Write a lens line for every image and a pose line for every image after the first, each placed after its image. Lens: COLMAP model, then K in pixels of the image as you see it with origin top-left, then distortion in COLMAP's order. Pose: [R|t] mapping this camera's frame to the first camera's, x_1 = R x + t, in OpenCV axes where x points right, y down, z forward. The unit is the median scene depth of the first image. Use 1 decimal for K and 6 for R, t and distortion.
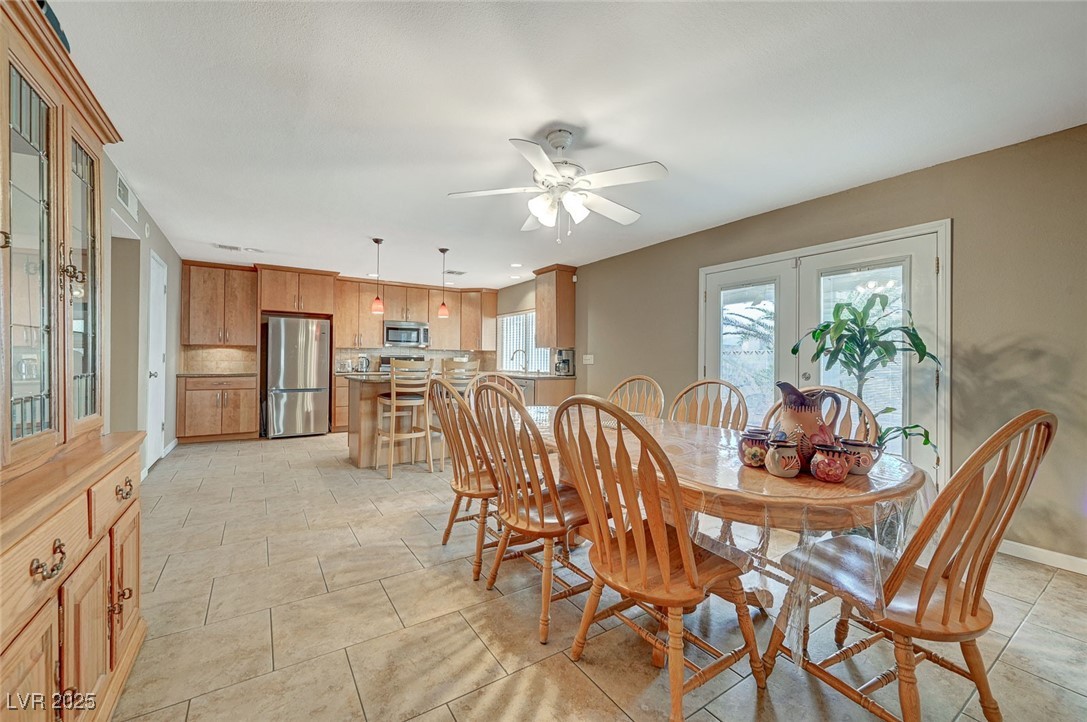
lens RADIAL K [[429.7, 0, 543.5], [0, 429.7, 358.4], [0, 0, 1]] dist [0.000341, 0.000298]
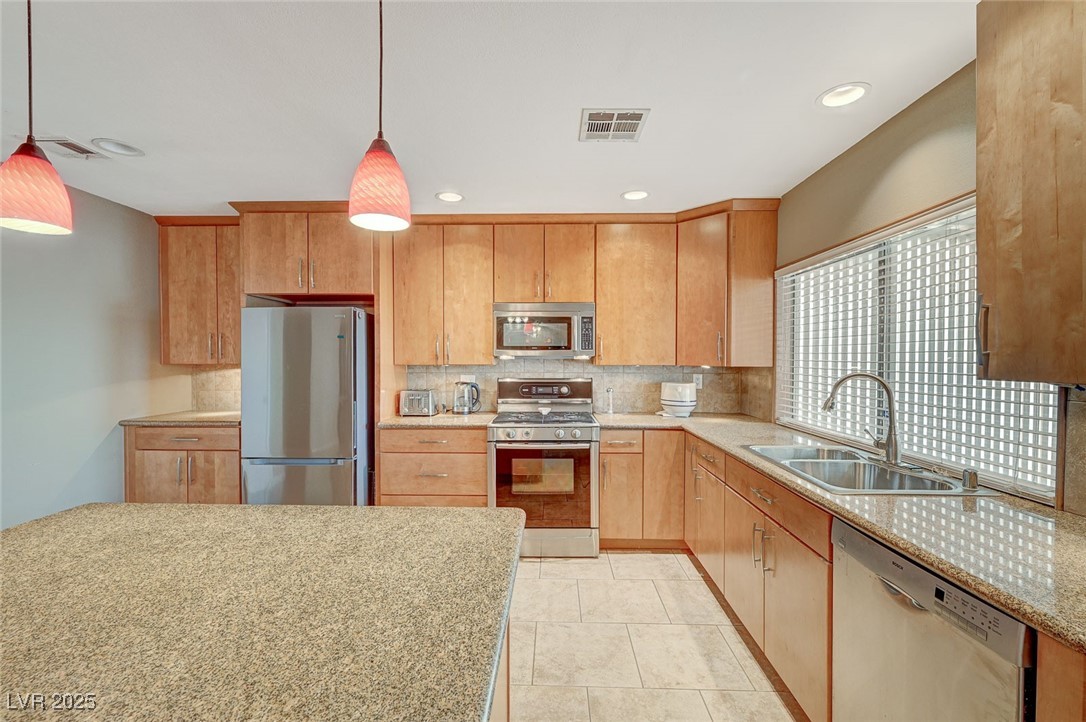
lens RADIAL K [[454.2, 0, 544.1], [0, 454.2, 364.0], [0, 0, 1]] dist [-0.001169, -0.000297]
pose [[0.819315, 0.002286, -0.573340, -0.063923], [0.008068, 0.999847, 0.015515, -0.036504], [0.573288, -0.017338, 0.819171, 0.749382]]
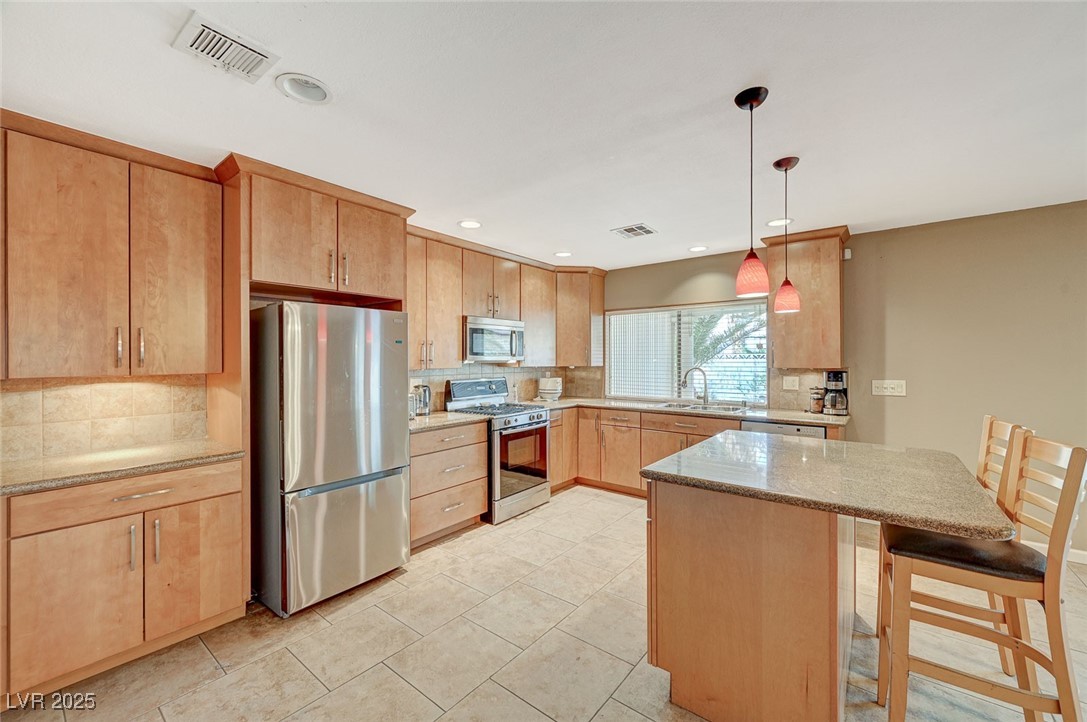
lens RADIAL K [[429.7, 0, 543.5], [0, 429.7, 358.4], [0, 0, 1]] dist [0.000341, 0.000298]
pose [[0.950854, -0.009747, 0.309486, -0.520115], [0.008218, 0.999947, 0.006243, -0.044345], [-0.309530, -0.003393, 0.950884, 0.548670]]
